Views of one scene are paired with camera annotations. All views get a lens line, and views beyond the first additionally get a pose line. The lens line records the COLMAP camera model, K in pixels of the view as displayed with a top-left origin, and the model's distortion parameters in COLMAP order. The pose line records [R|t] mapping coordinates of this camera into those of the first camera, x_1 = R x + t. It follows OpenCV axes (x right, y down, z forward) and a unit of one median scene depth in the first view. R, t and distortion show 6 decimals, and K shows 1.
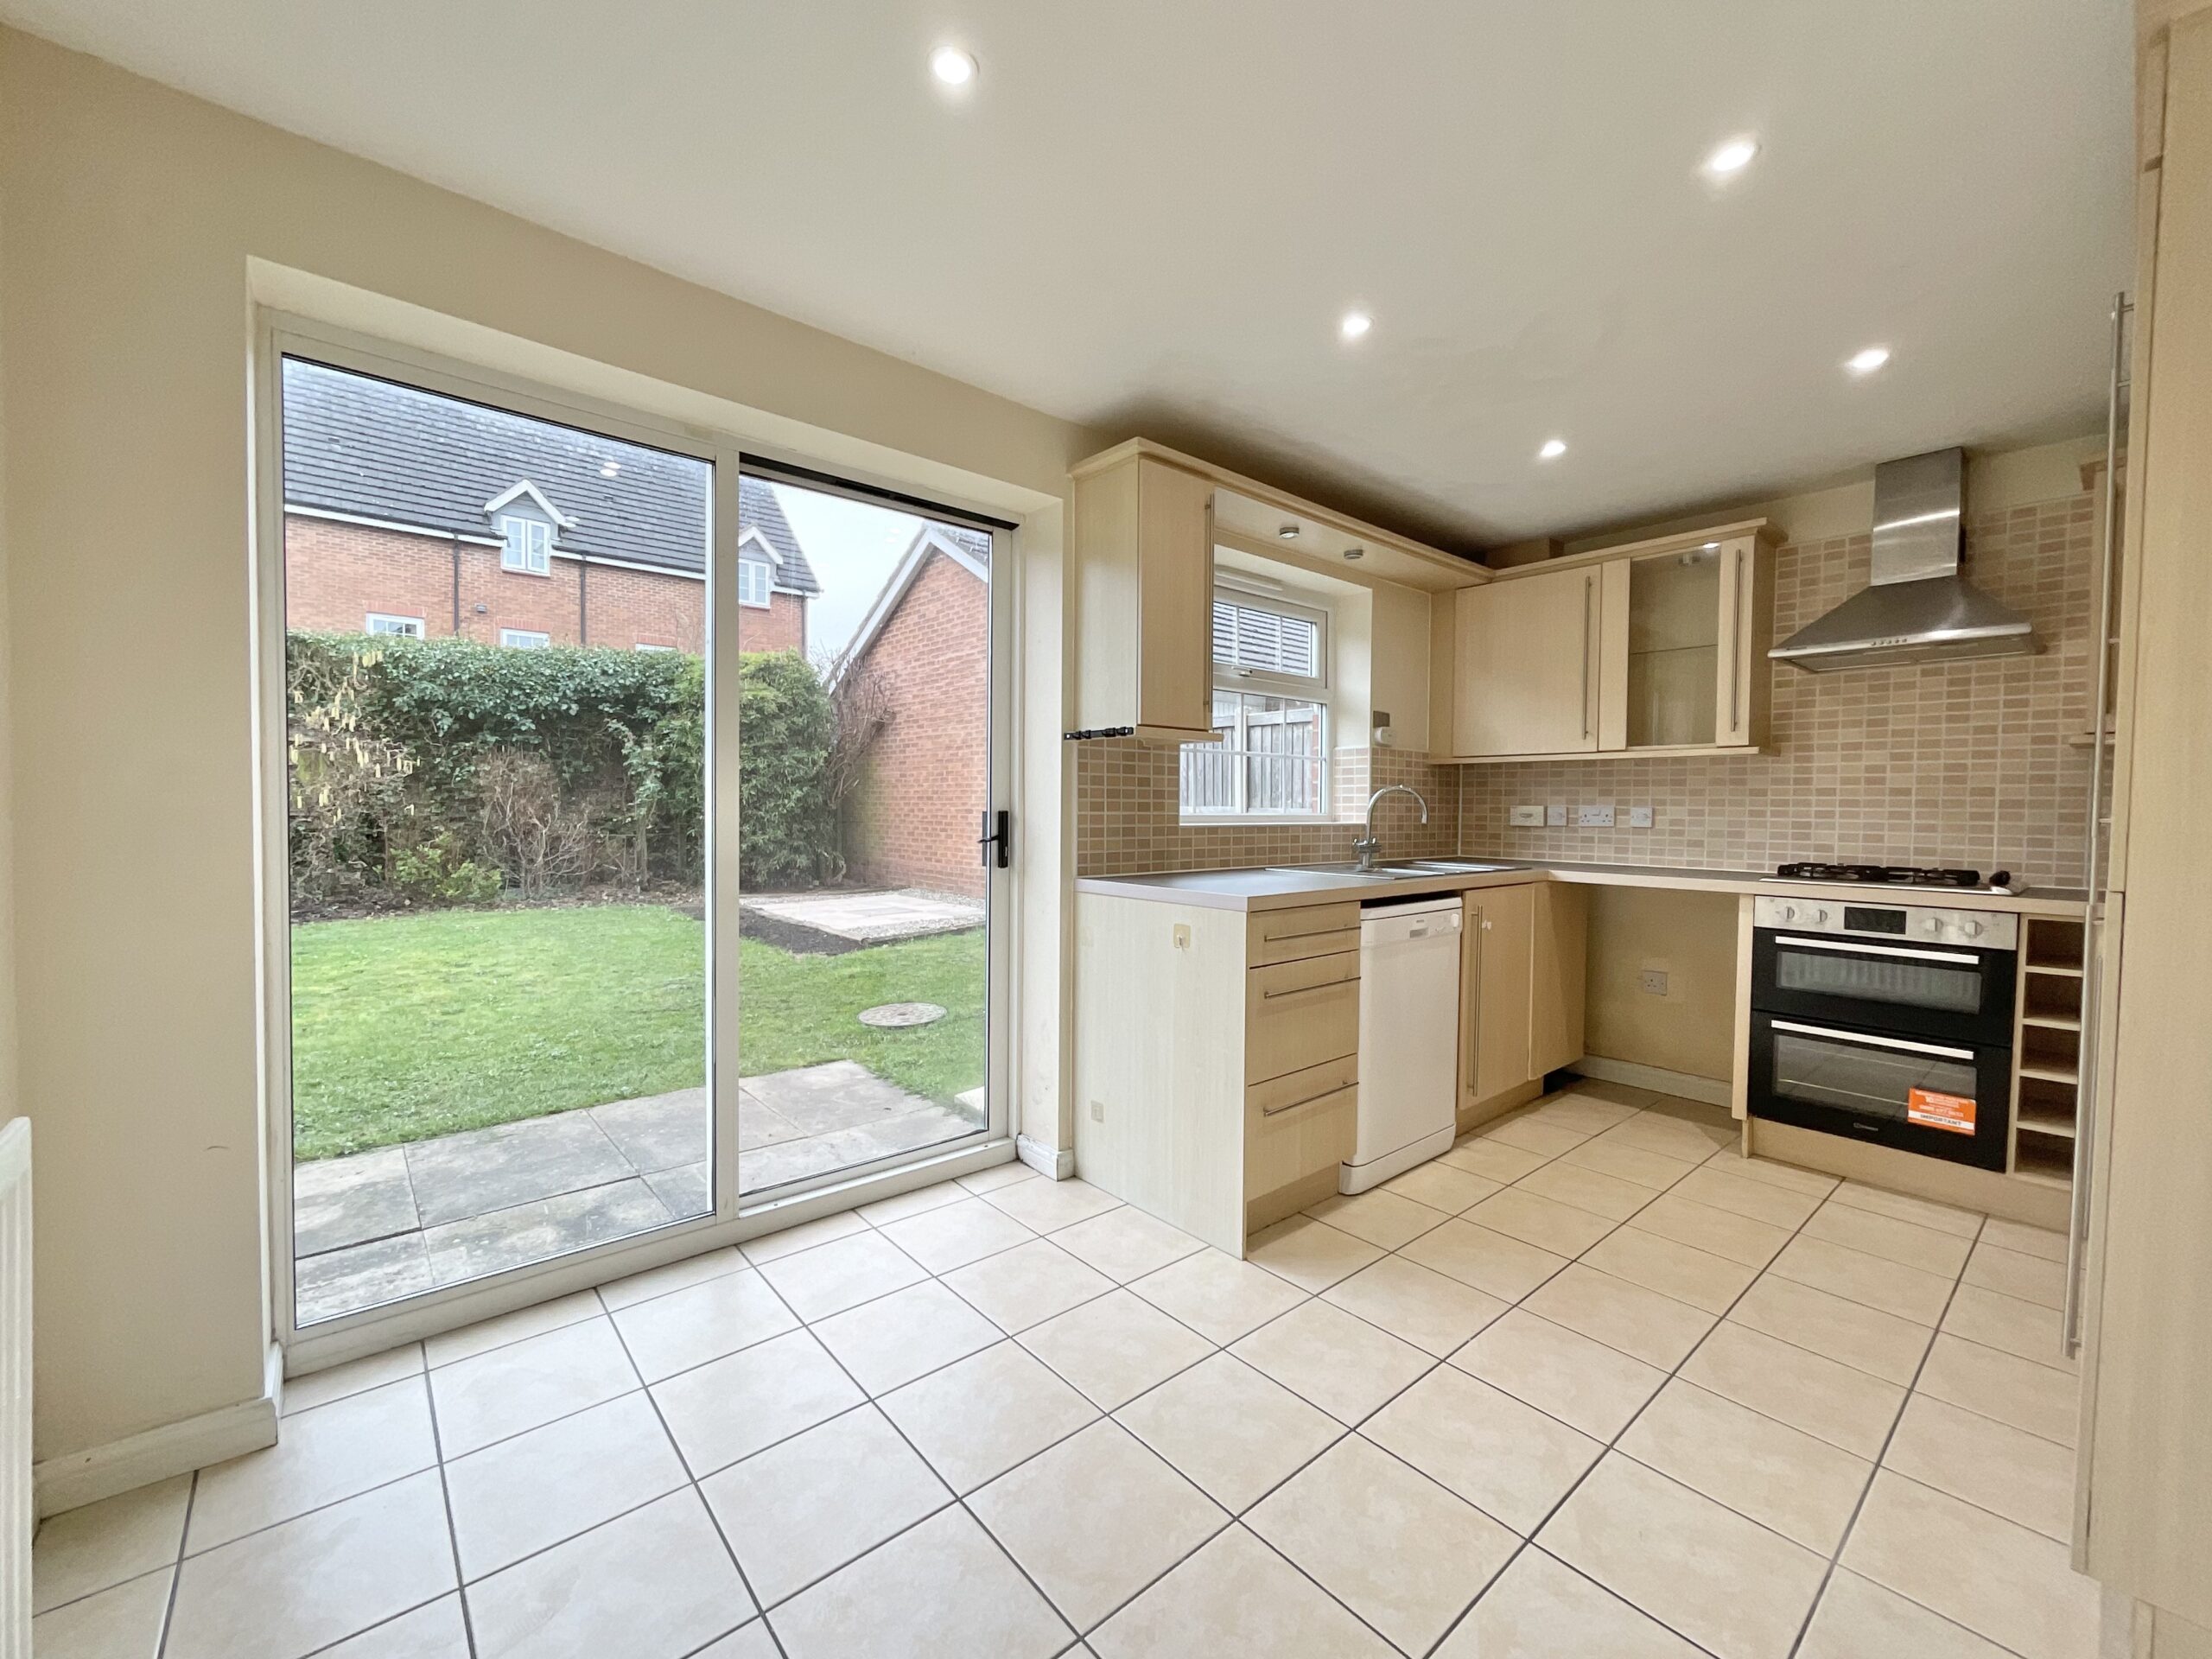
lens RADIAL K [[905.5, 0, 1102.6], [0, 905.5, 828.1], [0, 0, 1]] dist [0.004707, -0.002579]
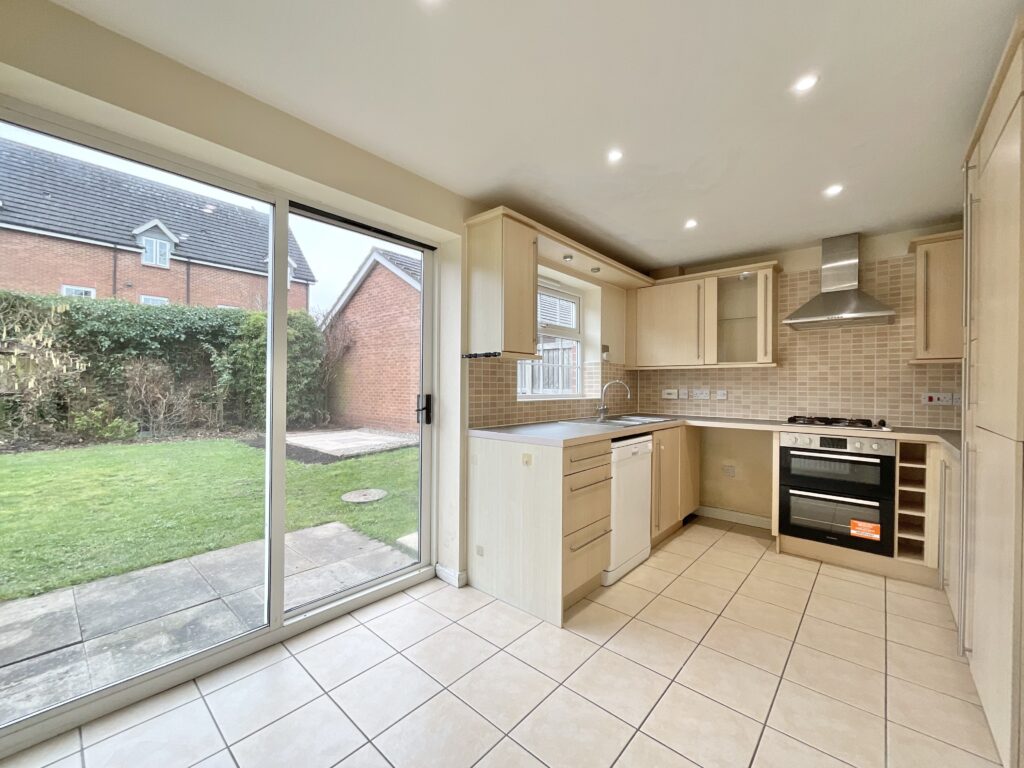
lens RADIAL K [[419.2, 0, 512.0], [0, 419.2, 383.4], [0, 0, 1]] dist [0.004707, -0.002579]
pose [[0.990123, -0.000388, 0.140200, -0.052430], [0.004509, 0.999567, -0.029080, -0.013807], [-0.140128, 0.029424, 0.989696, 0.078702]]
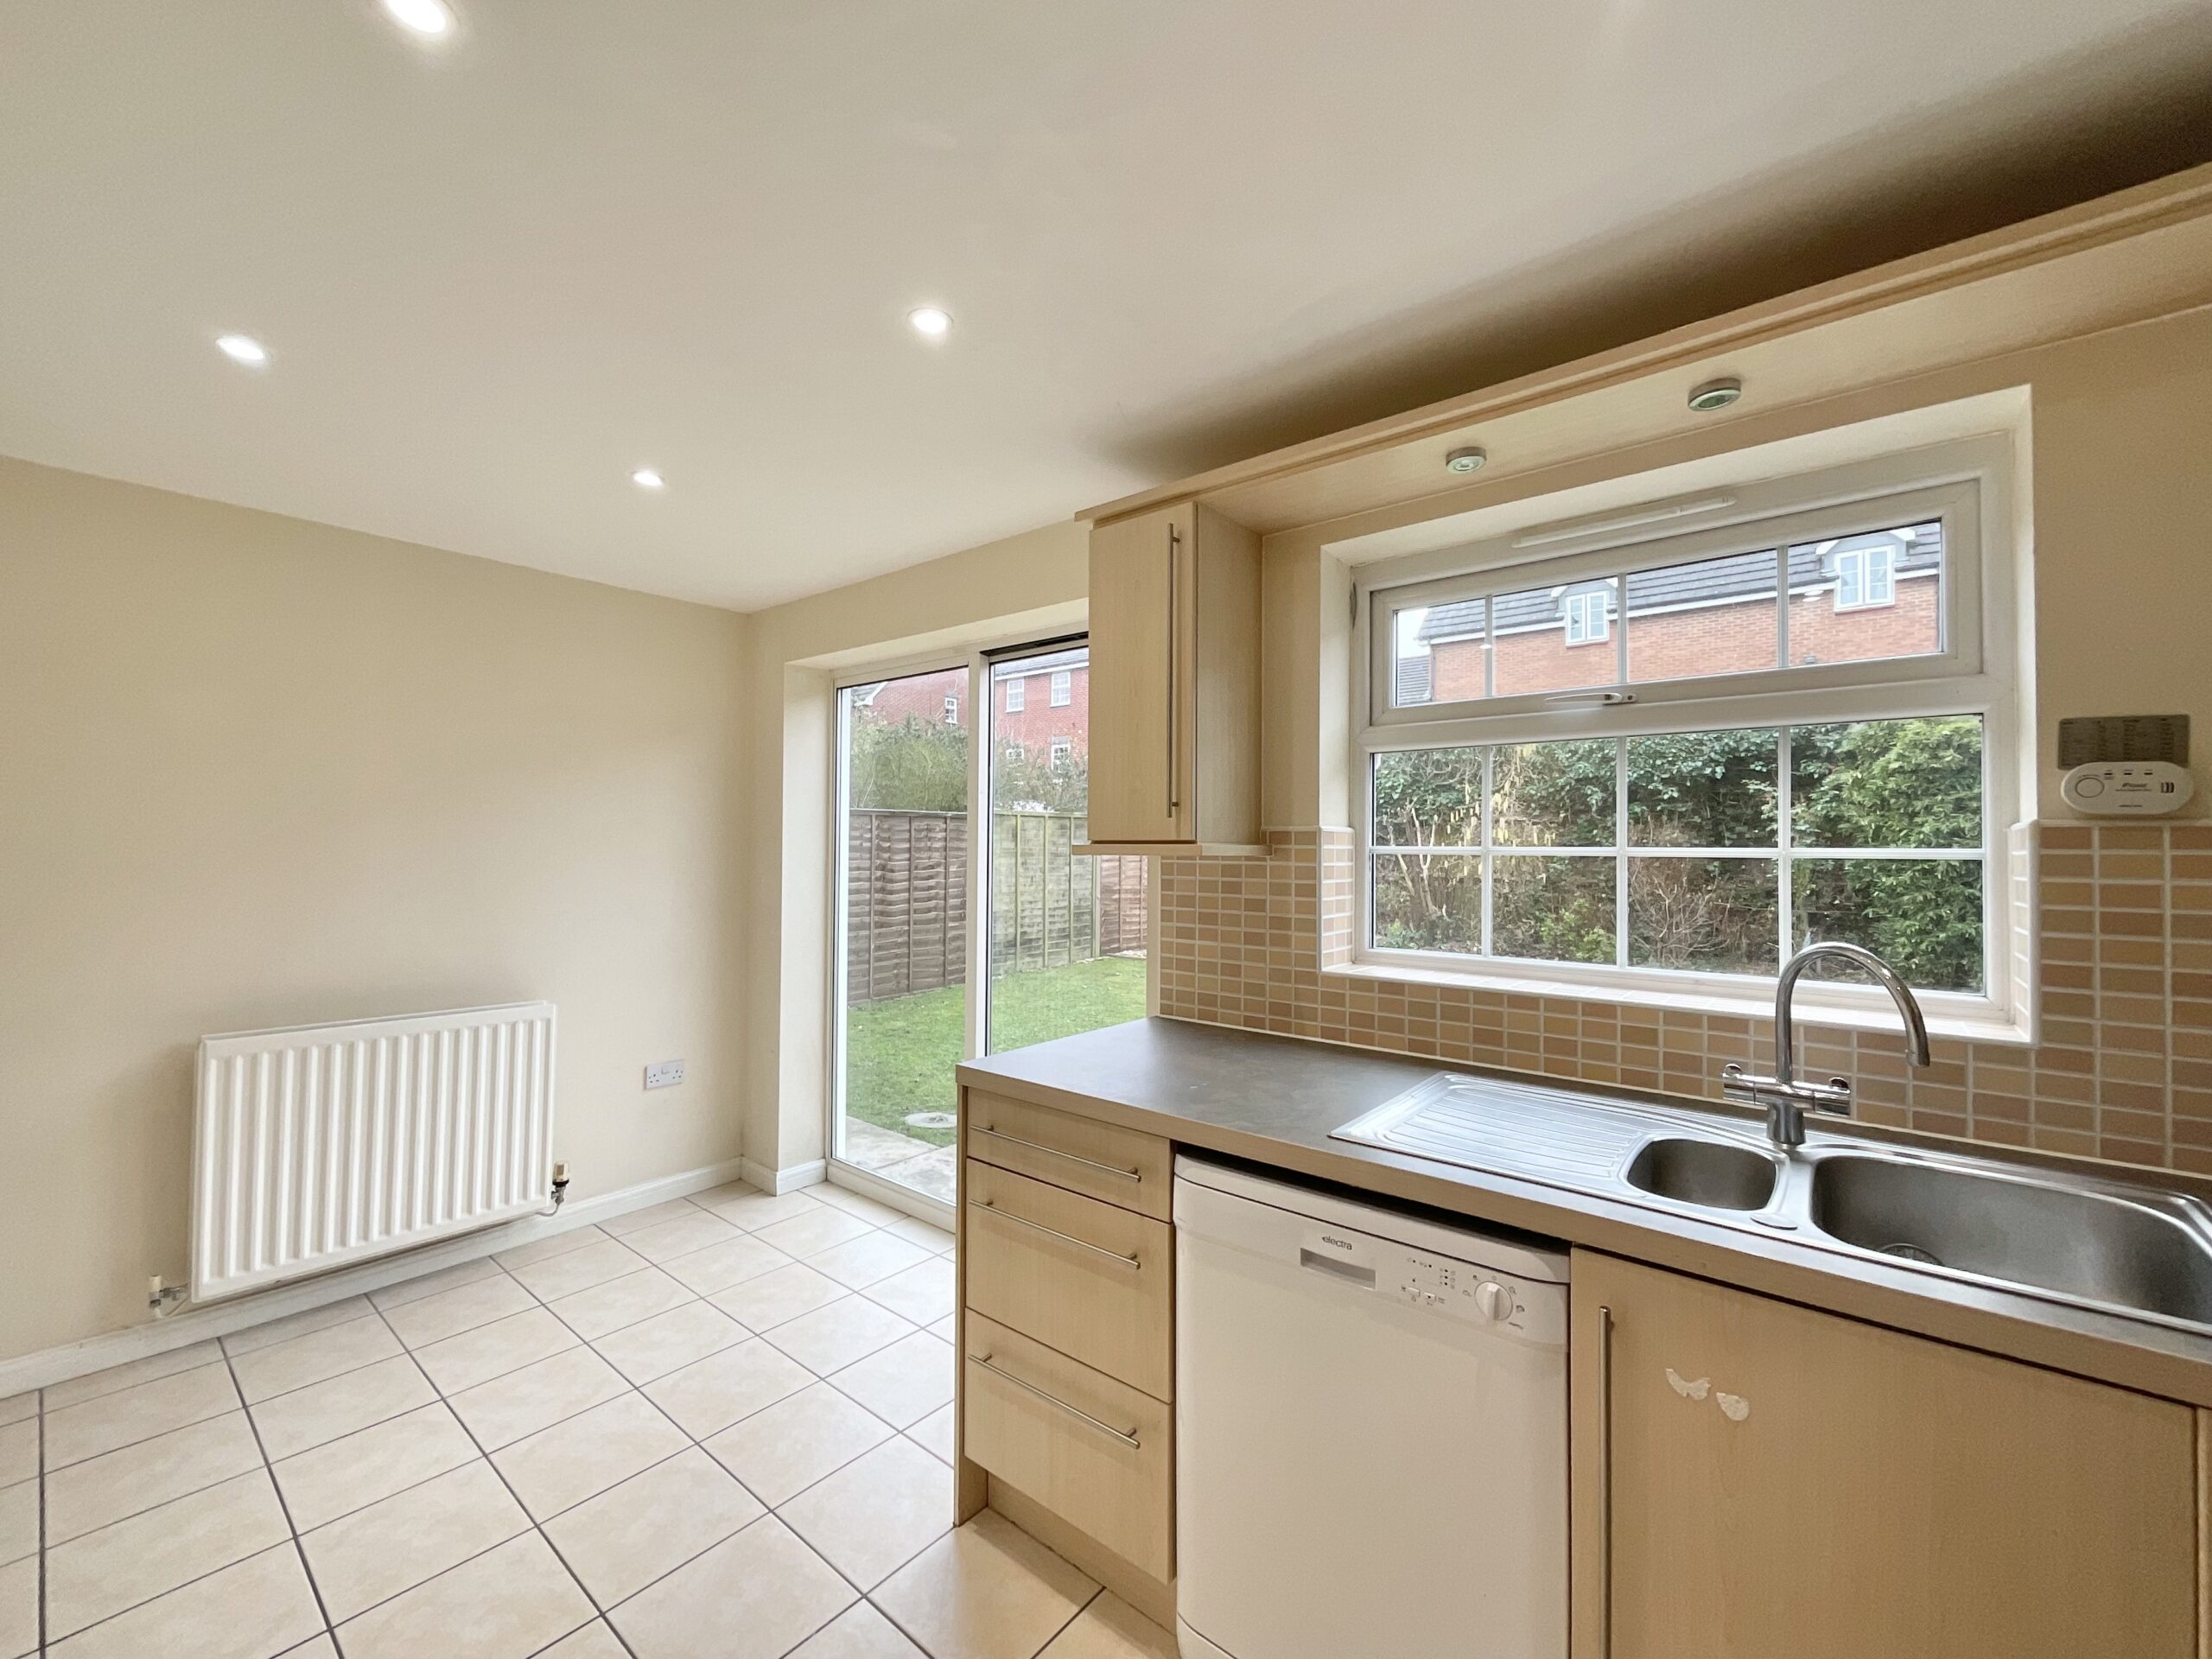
lens RADIAL K [[905.5, 0, 1112.1], [0, 905.5, 825.5], [0, 0, 1]] dist [0.004707, -0.002579]
pose [[0.162924, -0.028690, -0.986221, 0.679126], [-0.028421, 0.999026, -0.033758, -0.078511], [0.986229, 0.033529, 0.161950, 0.685802]]
